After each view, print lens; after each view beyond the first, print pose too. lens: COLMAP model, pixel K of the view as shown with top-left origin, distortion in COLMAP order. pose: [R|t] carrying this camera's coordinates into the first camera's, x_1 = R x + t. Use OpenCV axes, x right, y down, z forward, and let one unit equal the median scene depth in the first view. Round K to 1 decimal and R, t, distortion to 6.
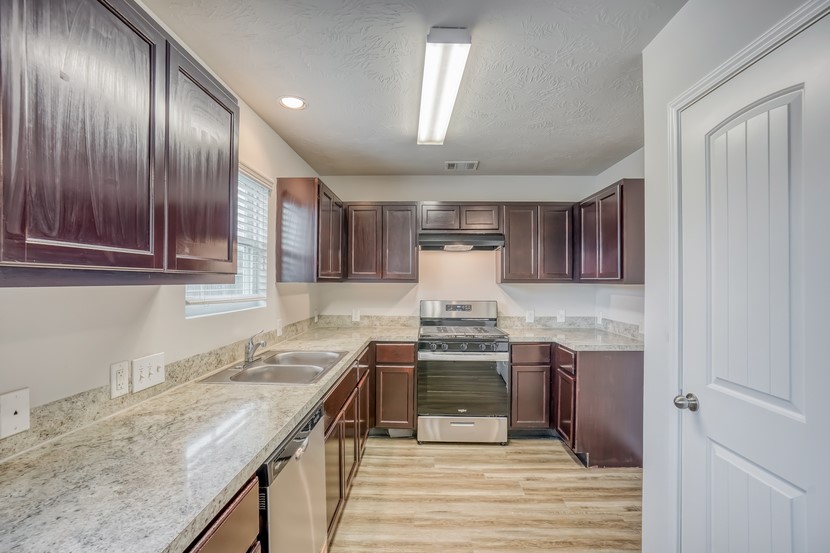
lens RADIAL K [[383.7, 0, 417.2], [0, 383.7, 281.2], [0, 0, 1]] dist [-0.035051, 0.008409]
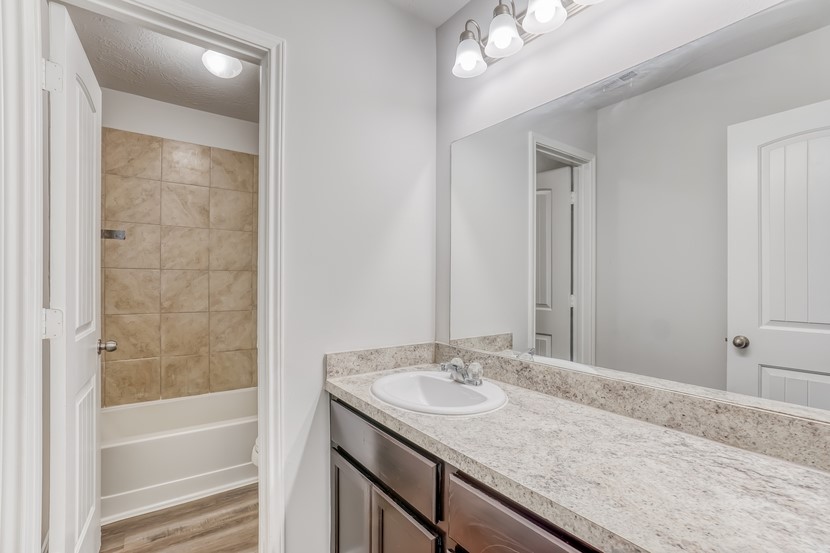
lens RADIAL K [[383.7, 0, 415.3], [0, 383.7, 276.4], [0, 0, 1]] dist [-0.035051, 0.008409]
pose [[-0.793670, -0.003682, -0.608338, 0.207690], [-0.000889, 0.999988, -0.004893, 0.060161], [0.608348, -0.003342, -0.793663, 1.371533]]
